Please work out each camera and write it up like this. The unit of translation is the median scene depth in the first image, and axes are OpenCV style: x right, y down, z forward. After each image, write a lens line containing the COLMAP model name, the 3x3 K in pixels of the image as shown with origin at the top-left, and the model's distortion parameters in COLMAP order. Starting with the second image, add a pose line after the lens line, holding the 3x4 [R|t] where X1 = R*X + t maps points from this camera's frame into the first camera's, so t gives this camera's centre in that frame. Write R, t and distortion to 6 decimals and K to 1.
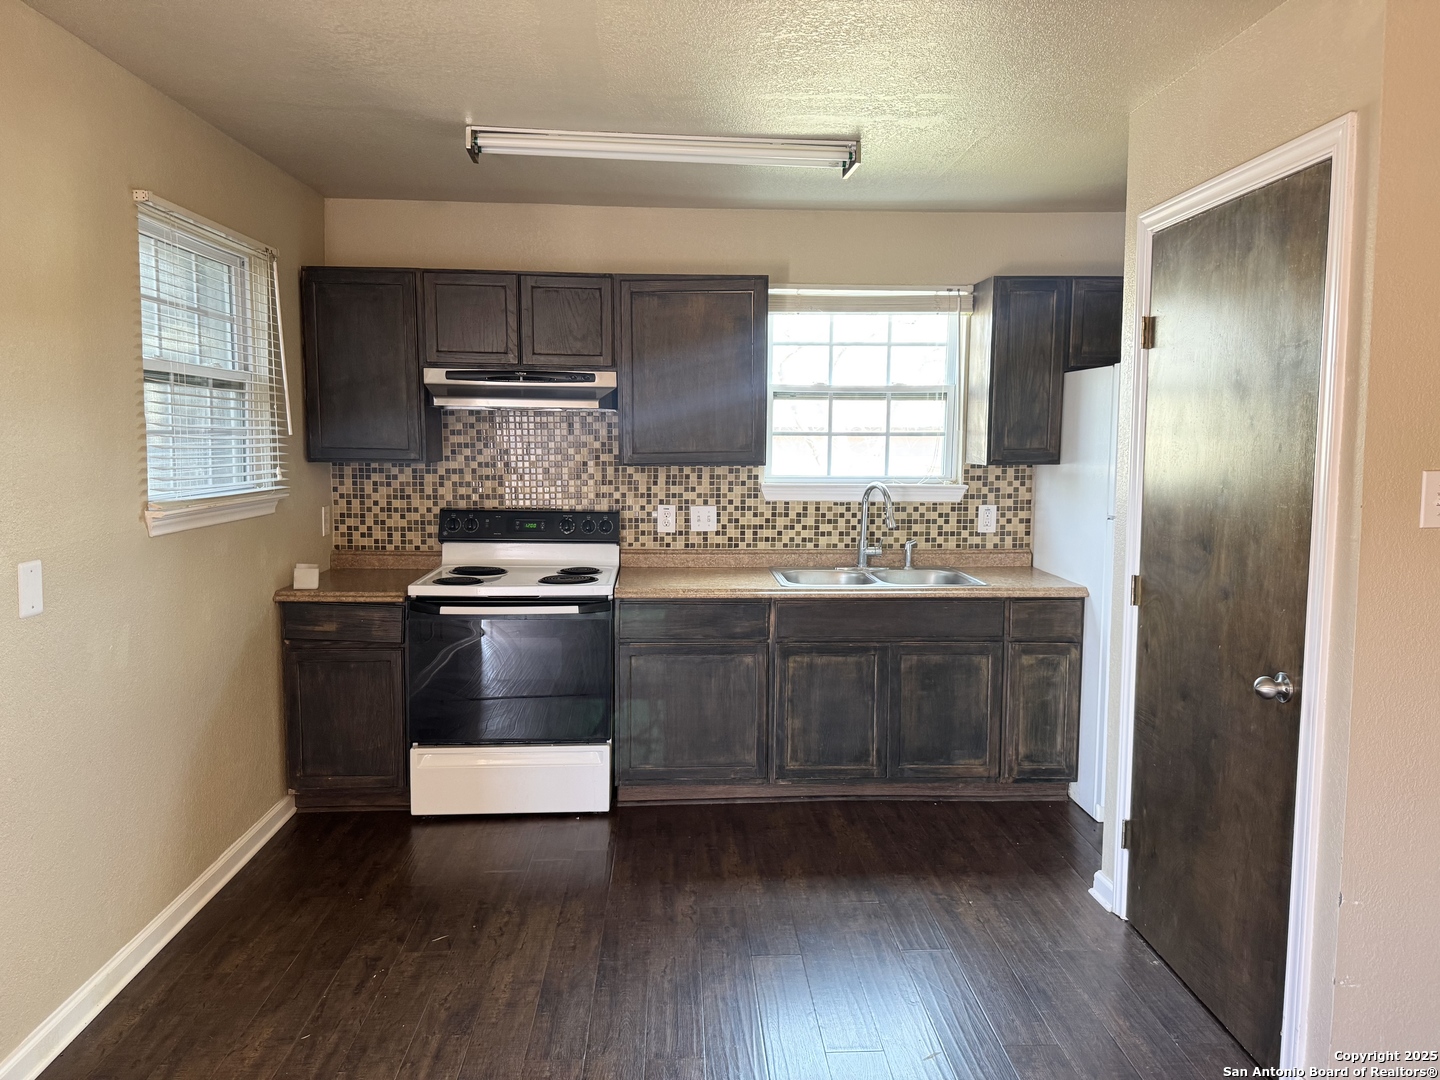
lens RADIAL K [[1018.4, 0, 721.9], [0, 1018.4, 543.8], [0, 0, 1]] dist [-0.007948, -0.024144]
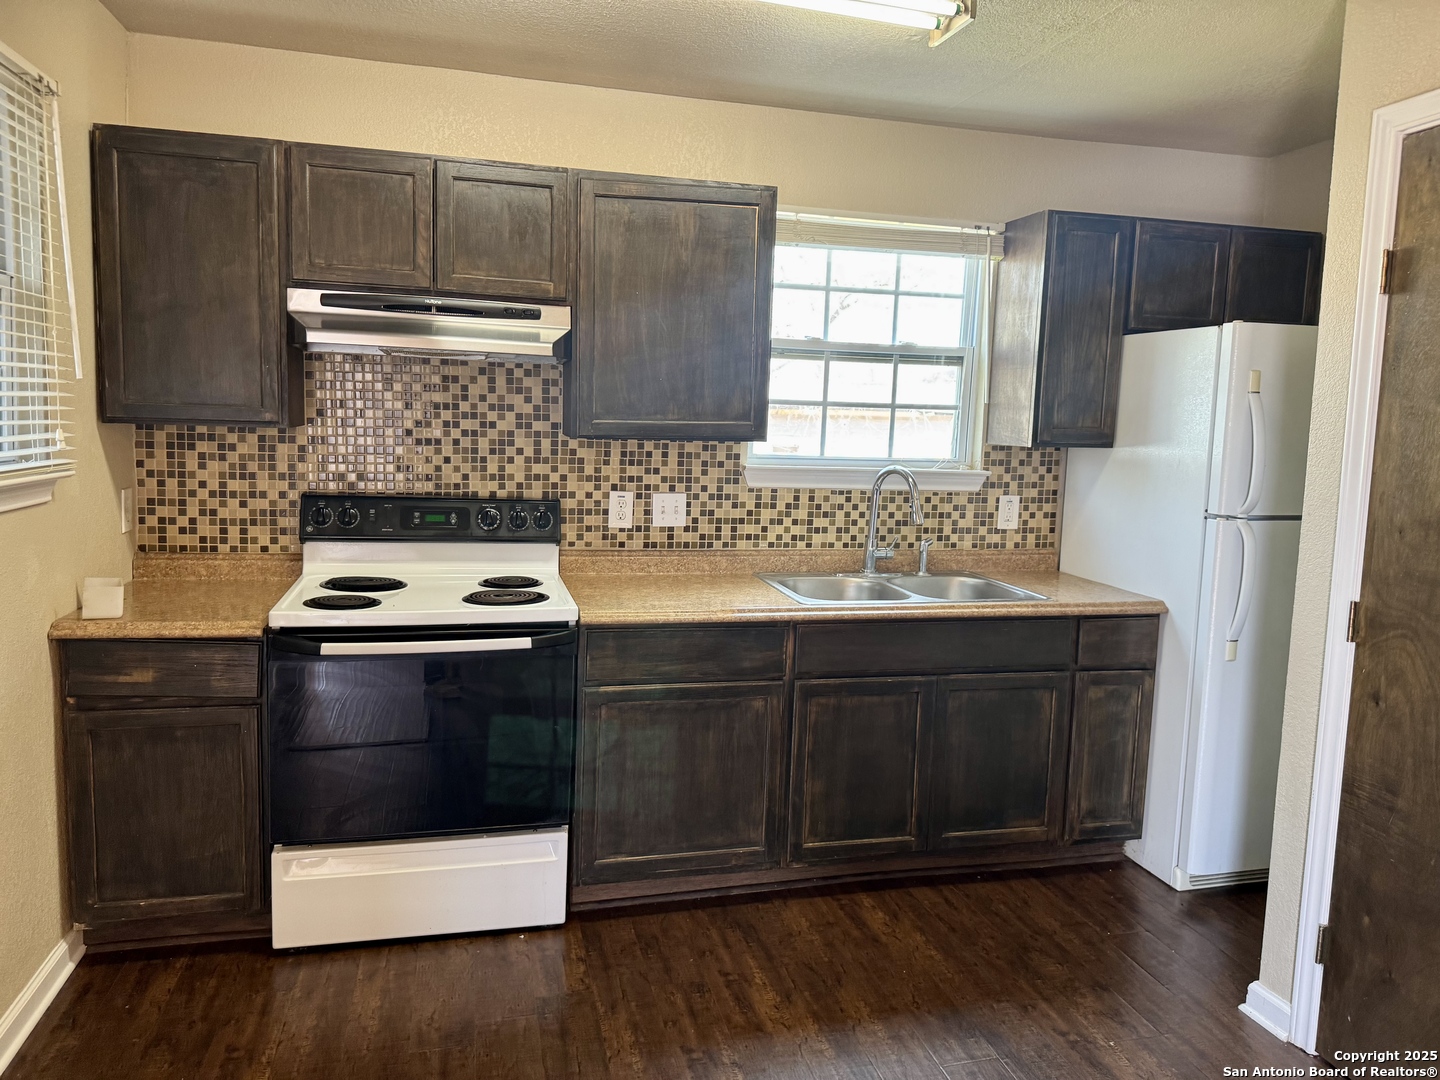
lens RADIAL K [[1018.4, 0, 724.8], [0, 1018.4, 527.6], [0, 0, 1]] dist [-0.007948, -0.024144]
pose [[0.979906, 0.003984, 0.199419, -0.141362], [-0.005786, 0.999948, 0.008453, -0.020138], [-0.199375, -0.009437, 0.979878, 0.274110]]
